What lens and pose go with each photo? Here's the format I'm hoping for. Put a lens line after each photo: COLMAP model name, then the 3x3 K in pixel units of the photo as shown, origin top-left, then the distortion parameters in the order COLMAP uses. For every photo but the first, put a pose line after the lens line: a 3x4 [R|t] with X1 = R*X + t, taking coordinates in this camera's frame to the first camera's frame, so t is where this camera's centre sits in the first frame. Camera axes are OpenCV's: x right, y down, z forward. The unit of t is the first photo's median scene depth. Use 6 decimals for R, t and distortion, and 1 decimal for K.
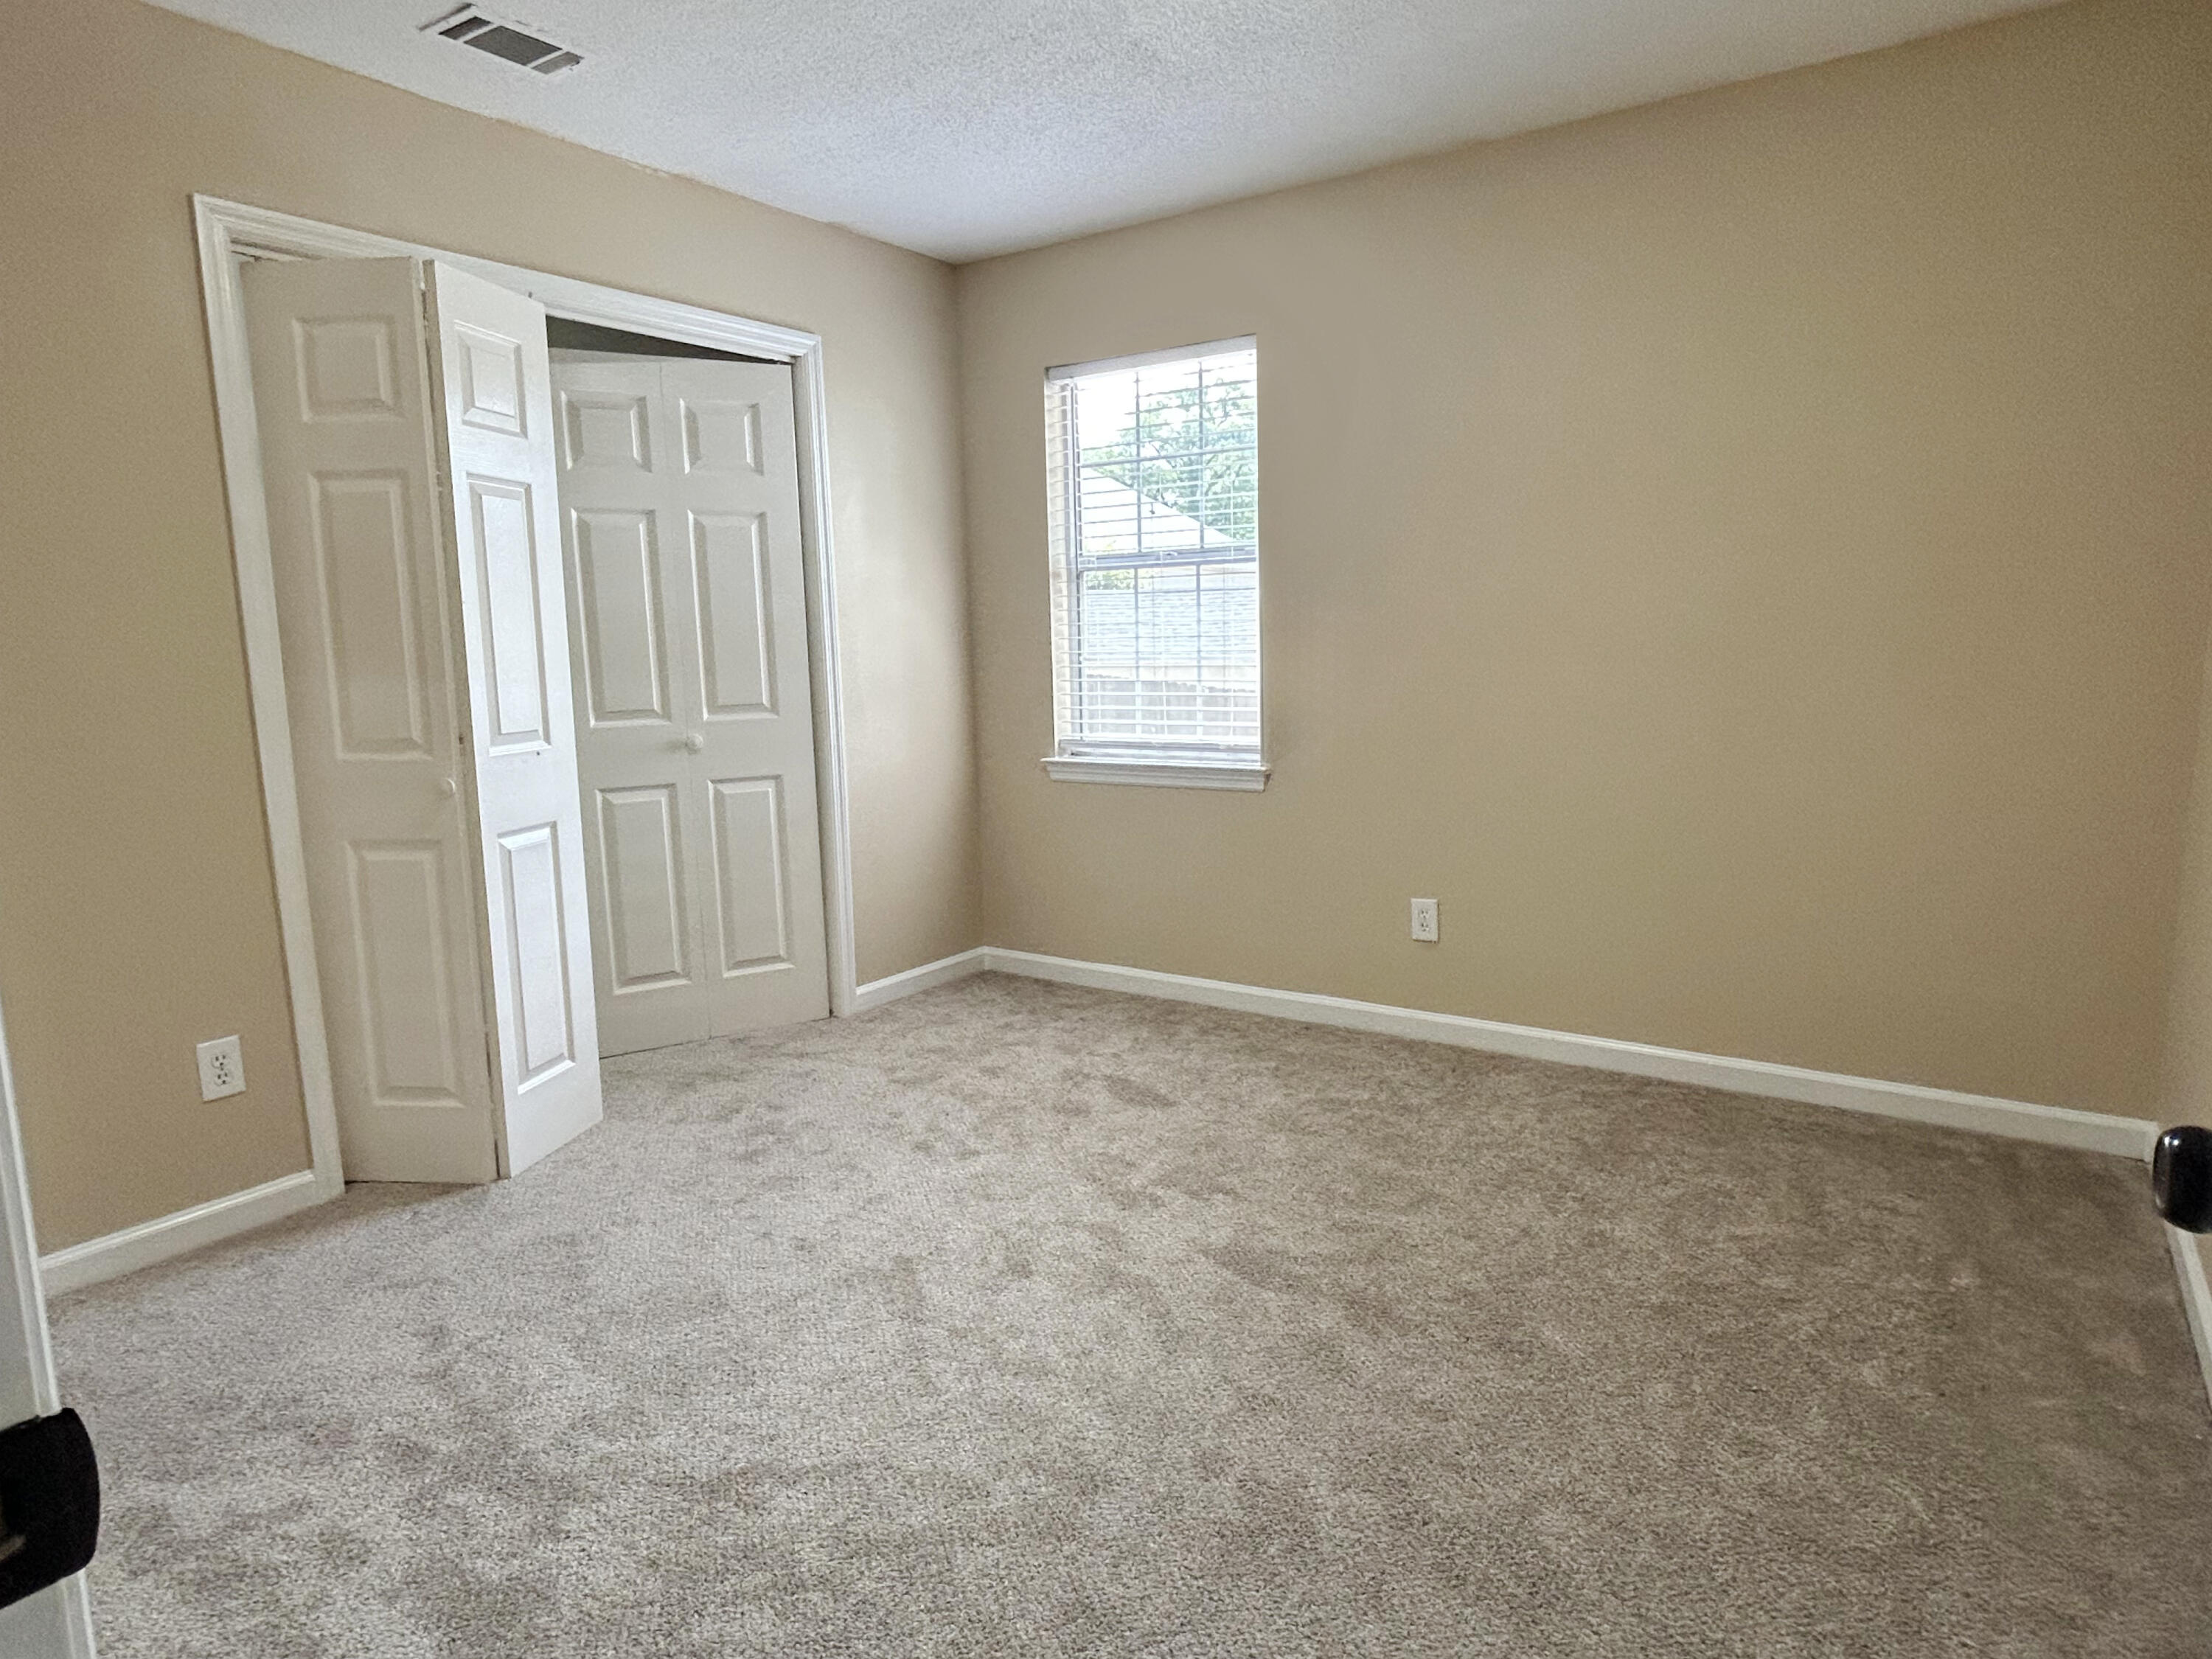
lens RADIAL K [[1315.1, 0, 1092.0], [0, 1315.1, 838.8], [0, 0, 1]] dist [-0.000439, -0.001648]
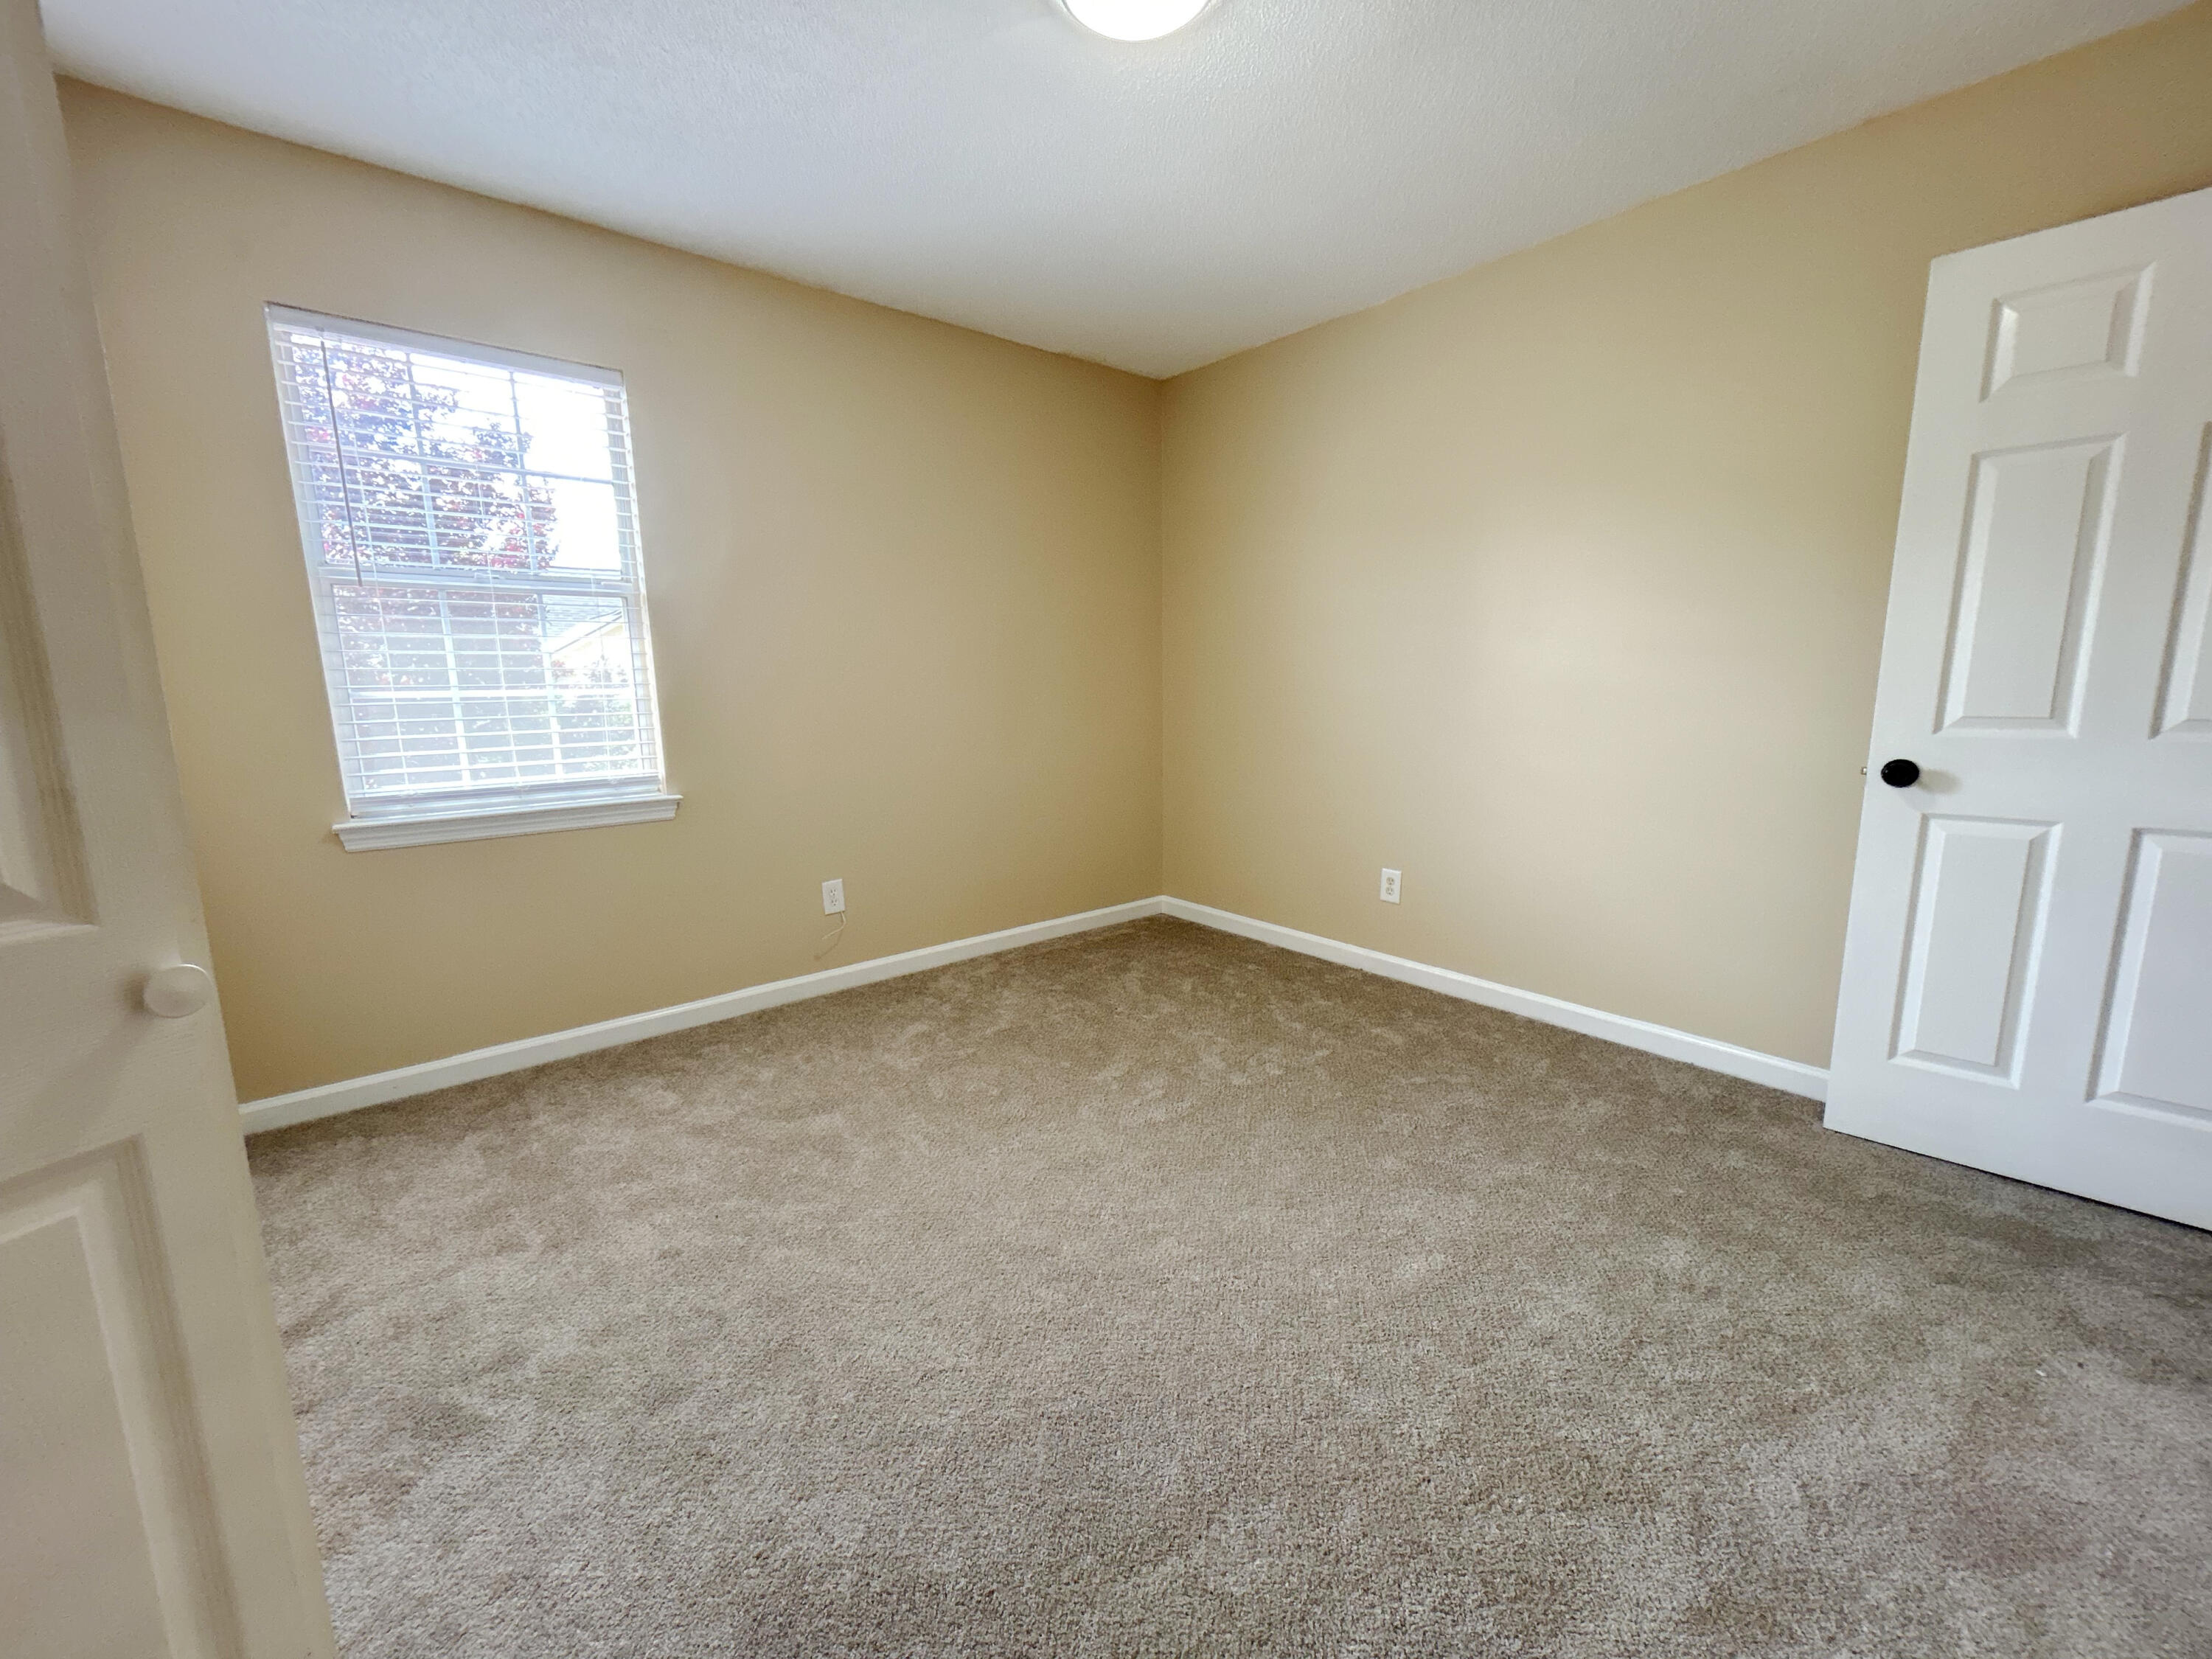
lens RADIAL K [[910.3, 0, 1108.0], [0, 910.3, 821.2], [0, 0, 1]] dist [0.015506, -0.000007]
pose [[0.248875, -0.130172, 0.959748, -0.489392], [0.155768, 0.983407, 0.092988, -0.048179], [-0.955928, 0.126356, 0.265022, 0.476680]]
